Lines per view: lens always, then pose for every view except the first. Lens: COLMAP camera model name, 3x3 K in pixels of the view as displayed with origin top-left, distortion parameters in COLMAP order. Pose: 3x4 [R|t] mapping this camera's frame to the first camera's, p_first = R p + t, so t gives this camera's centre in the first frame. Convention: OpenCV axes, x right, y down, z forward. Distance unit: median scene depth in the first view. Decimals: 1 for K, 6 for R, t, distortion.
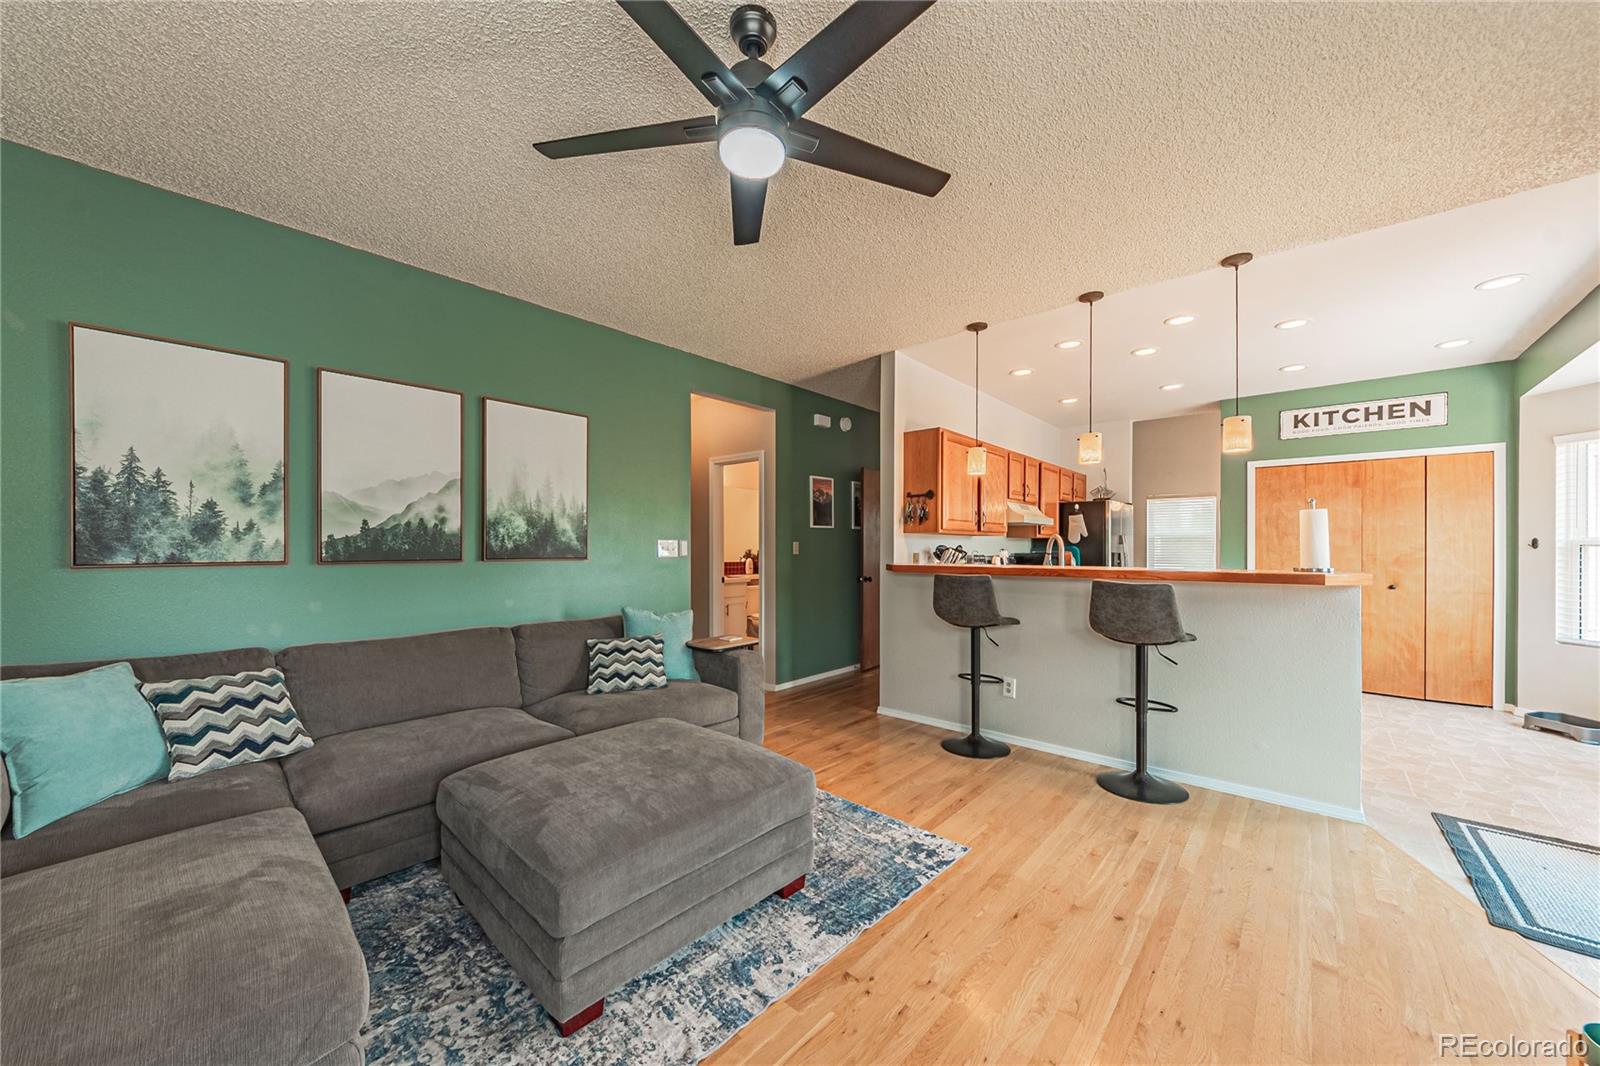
lens RADIAL K [[571.1, 0, 808.3], [0, 571.1, 544.8], [0, 0, 1]] dist [0.000052, 0.000326]
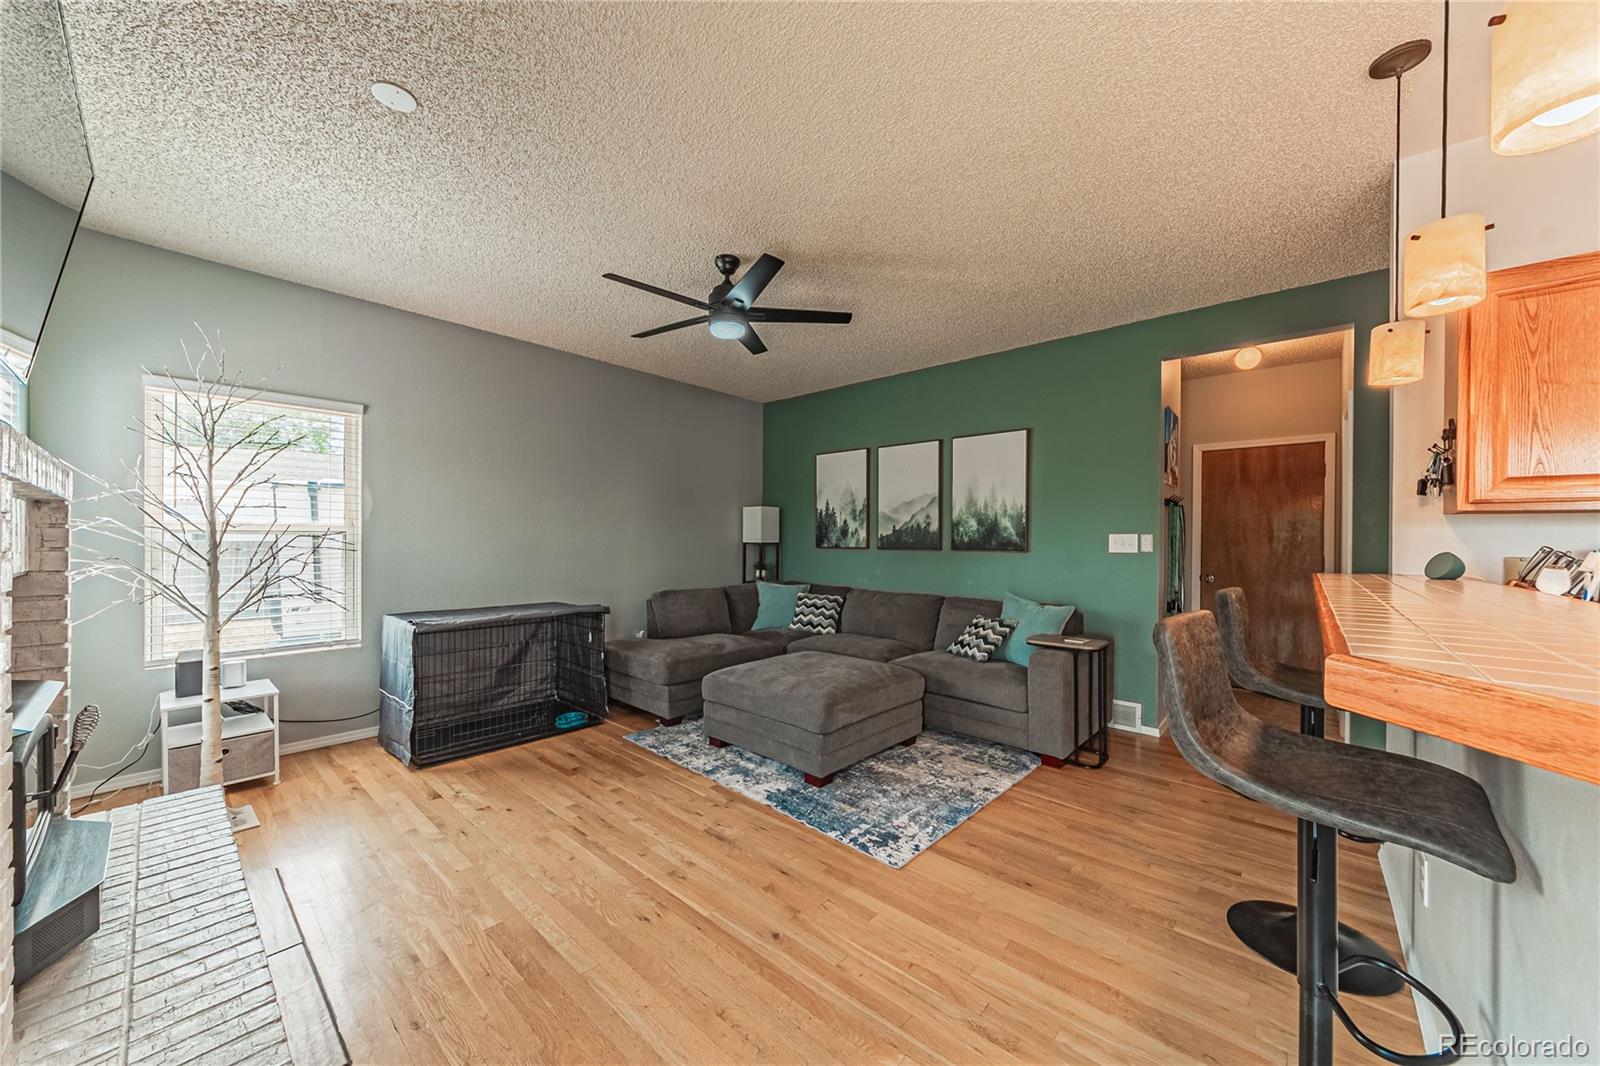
lens RADIAL K [[571.1, 0, 801.2], [0, 571.1, 539.1], [0, 0, 1]] dist [0.000052, 0.000326]
pose [[-0.002212, -0.005735, -0.999981, 0.726156], [-0.006664, 0.999961, -0.005721, 0.008192], [0.999975, 0.006651, -0.002250, 0.512478]]
